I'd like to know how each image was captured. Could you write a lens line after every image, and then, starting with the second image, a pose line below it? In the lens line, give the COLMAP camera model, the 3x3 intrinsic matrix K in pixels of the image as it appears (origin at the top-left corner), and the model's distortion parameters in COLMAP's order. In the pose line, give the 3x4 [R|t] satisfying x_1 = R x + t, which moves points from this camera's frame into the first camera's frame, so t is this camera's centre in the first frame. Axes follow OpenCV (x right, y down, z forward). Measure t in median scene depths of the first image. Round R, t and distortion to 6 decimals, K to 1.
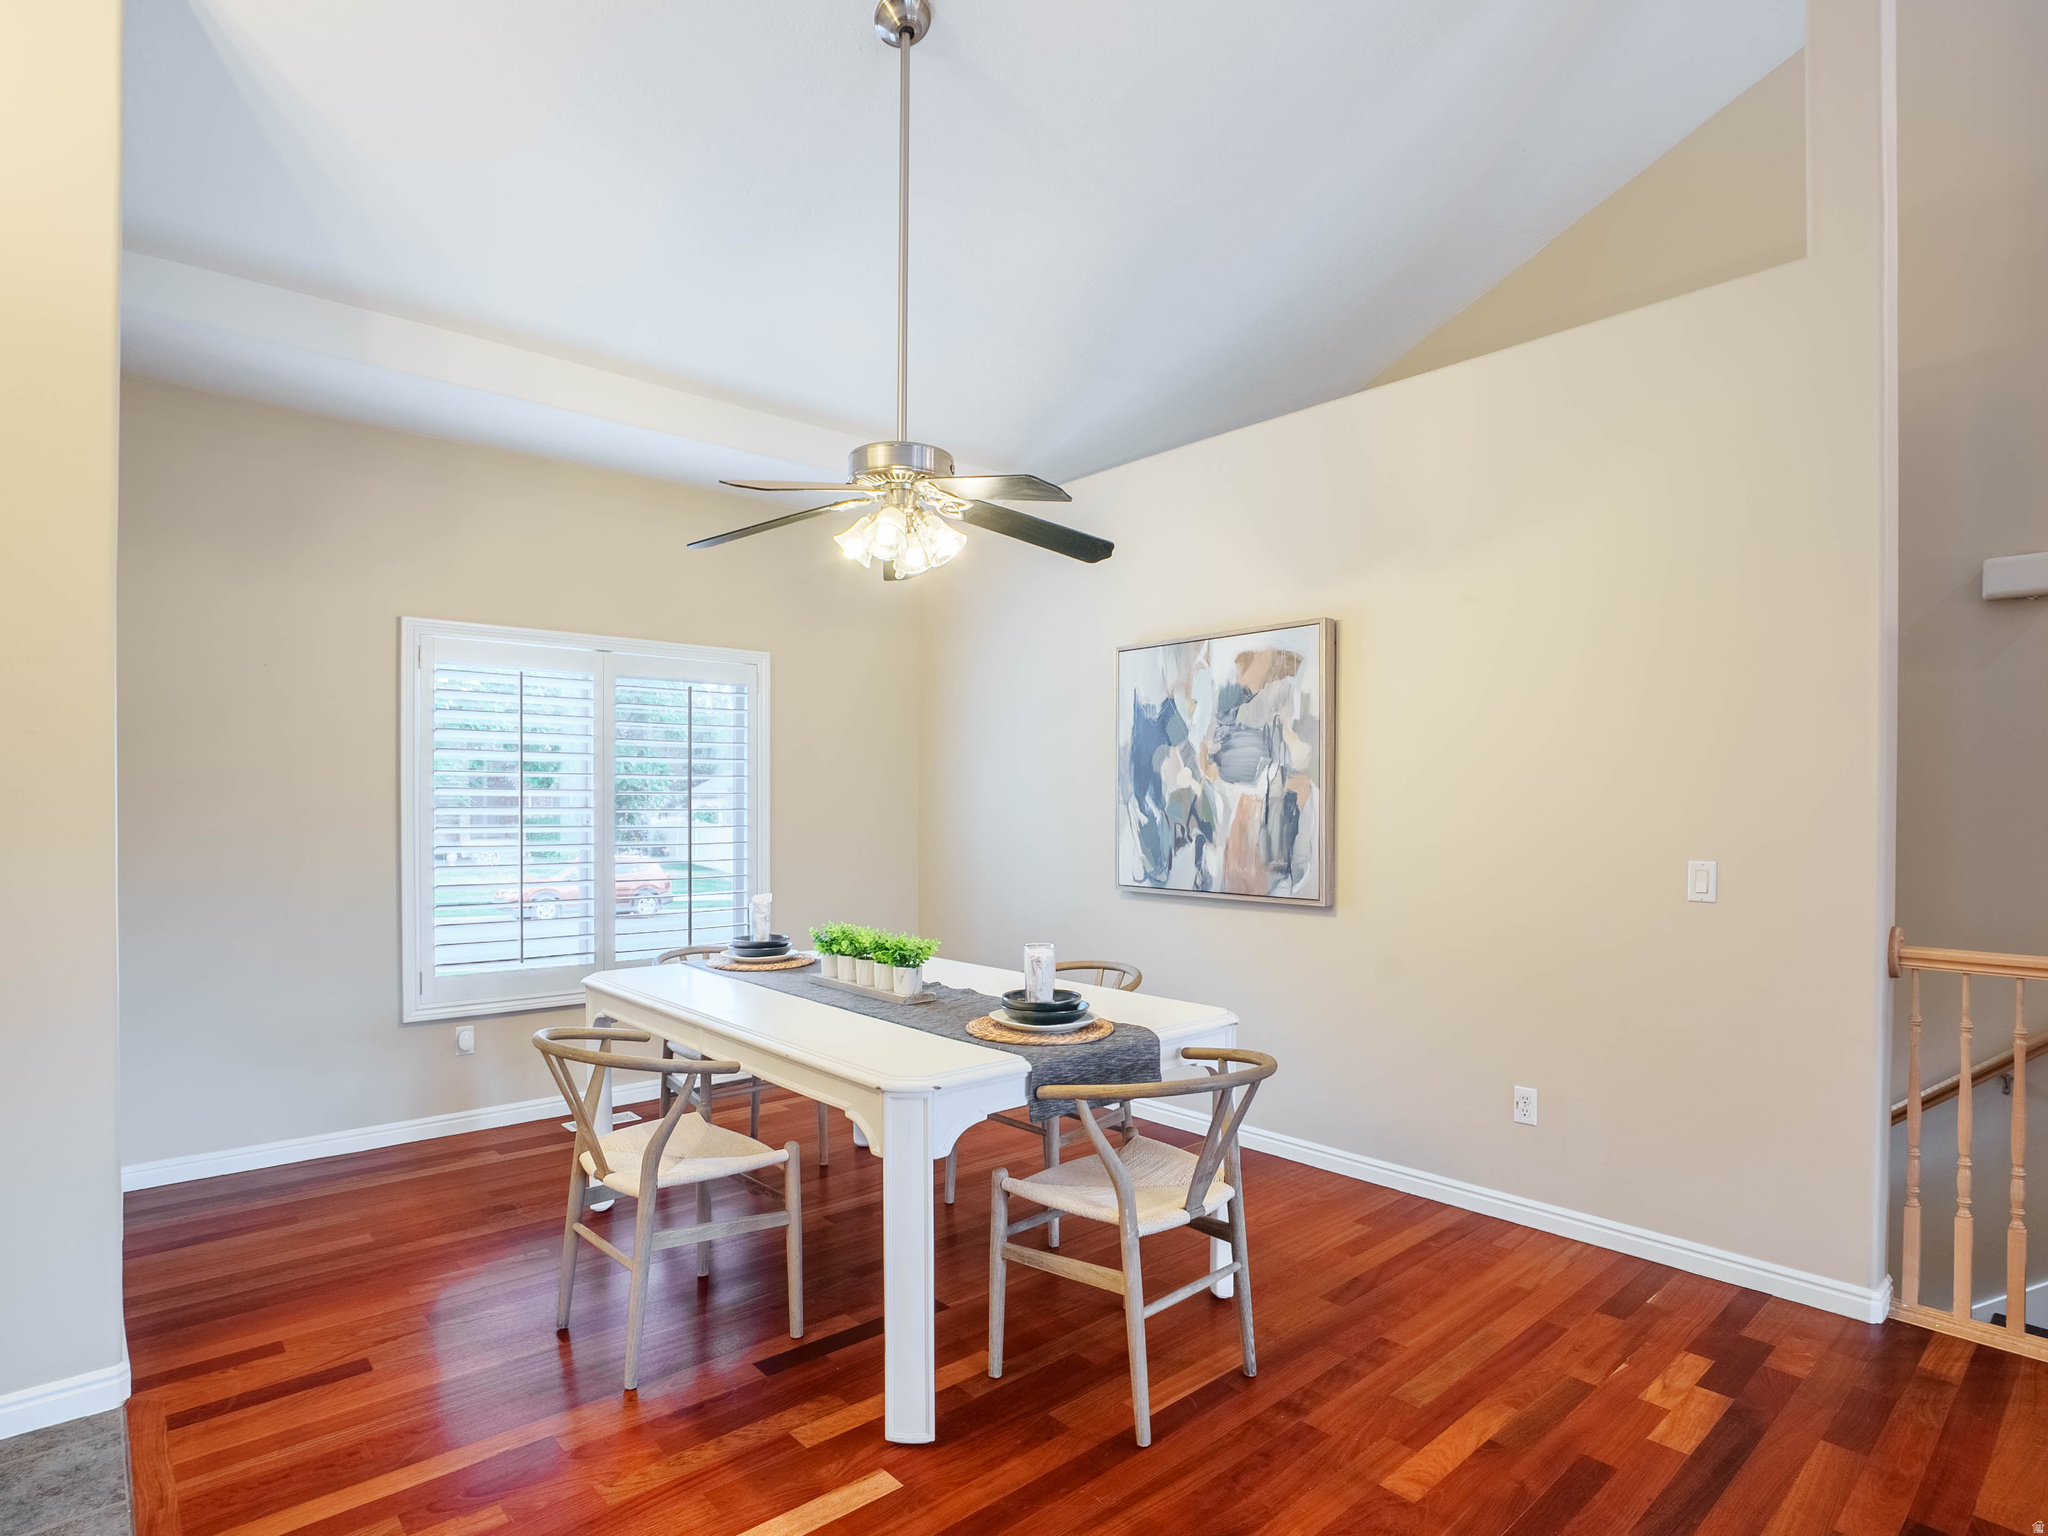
lens RADIAL K [[1110.2, 0, 1019.2], [0, 1110.2, 773.6], [0, 0, 1]] dist [-0.043819, 0.000630]
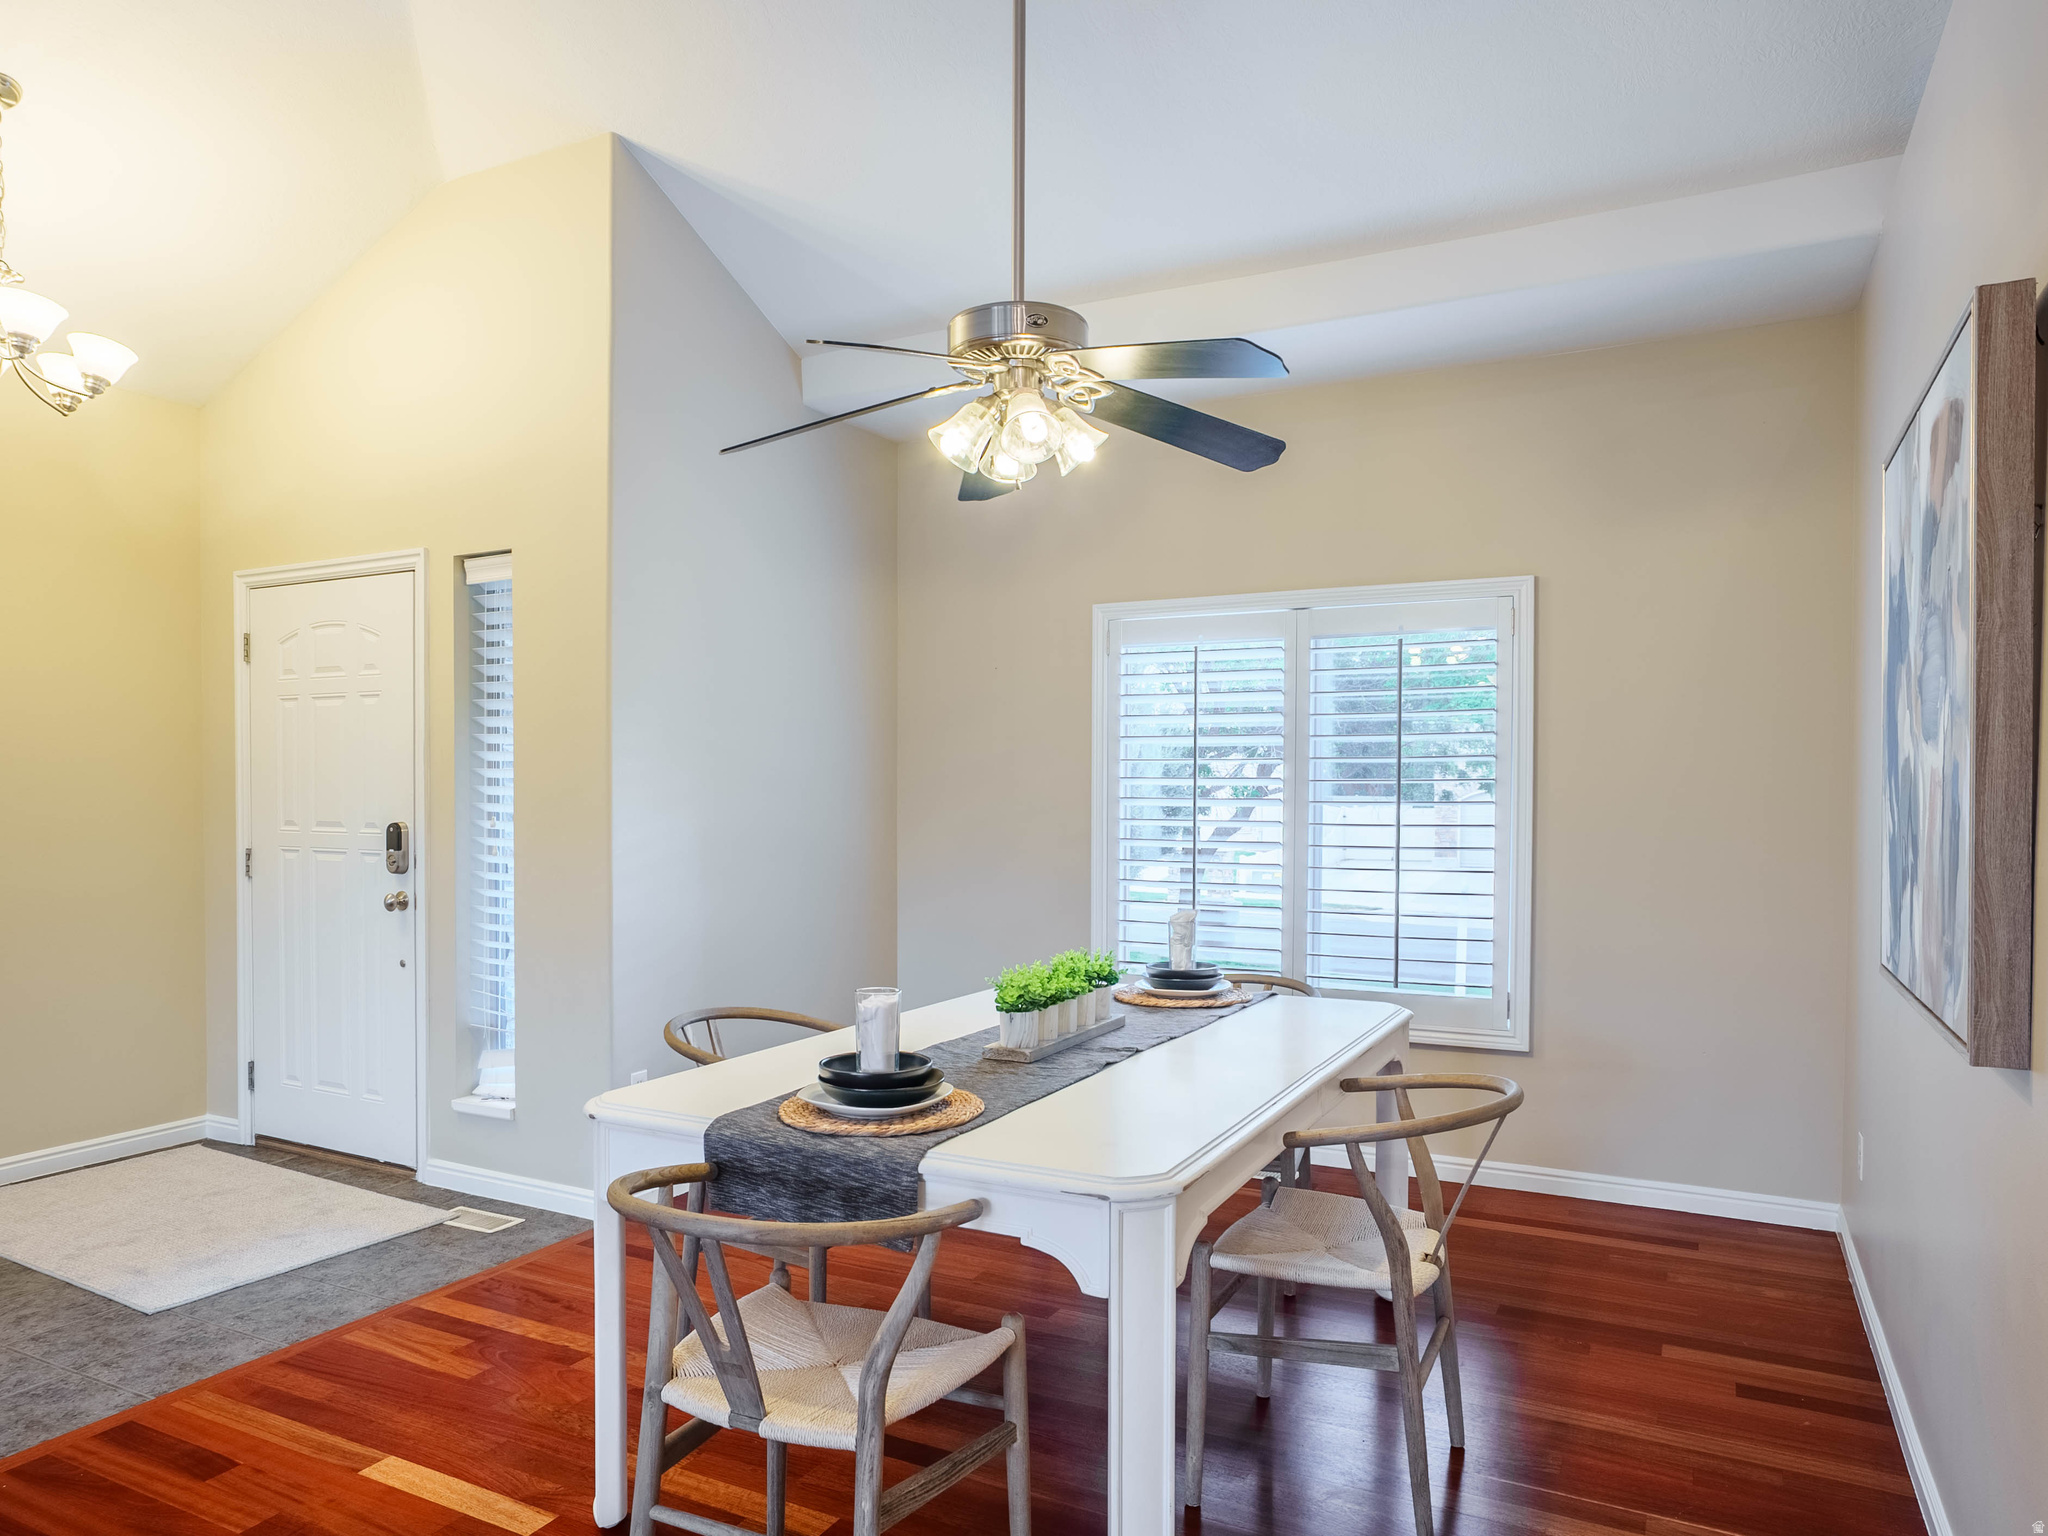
lens RADIAL K [[1330.9, 0, 1021.5], [0, 1330.9, 785.5], [0, 0, 1]] dist [-0.000088, 0.000346]
pose [[0.368517, -0.007734, -0.929589, 0.528618], [0.020648, 0.999787, -0.000133, 0.018666], [0.929392, -0.019145, 0.368598, 0.493242]]
